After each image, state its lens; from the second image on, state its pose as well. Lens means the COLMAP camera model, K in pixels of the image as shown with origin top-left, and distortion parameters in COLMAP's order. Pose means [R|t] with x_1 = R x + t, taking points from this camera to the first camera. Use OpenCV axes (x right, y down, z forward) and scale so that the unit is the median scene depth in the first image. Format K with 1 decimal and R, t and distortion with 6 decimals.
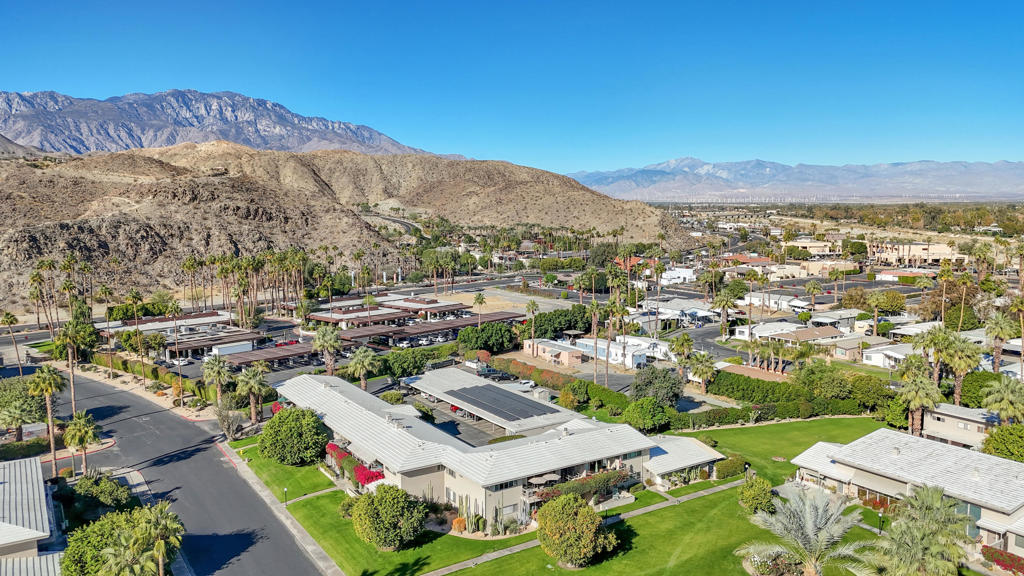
lens RADIAL K [[765.2, 0, 512.0], [0, 765.2, 288.0], [0, 0, 1]] dist [0.075476, -0.060702]
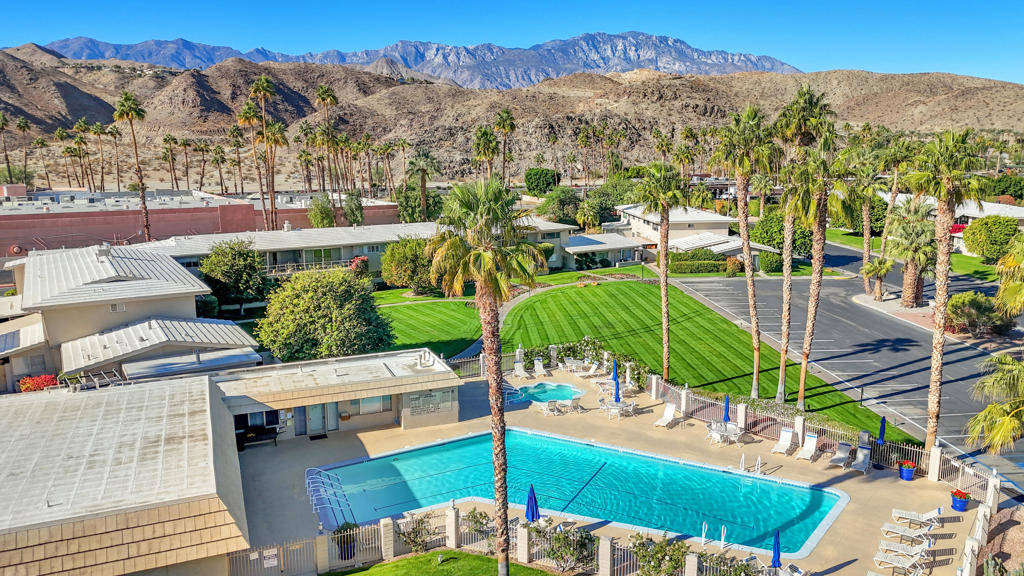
lens RADIAL K [[765.2, 0, 512.0], [0, 765.2, 288.0], [0, 0, 1]] dist [0.075476, -0.060702]
pose [[0.880457, 0.081653, -0.467042, -0.050505], [-0.044084, 0.994890, 0.090831, 0.060217], [0.472072, -0.059384, 0.879557, -0.089985]]
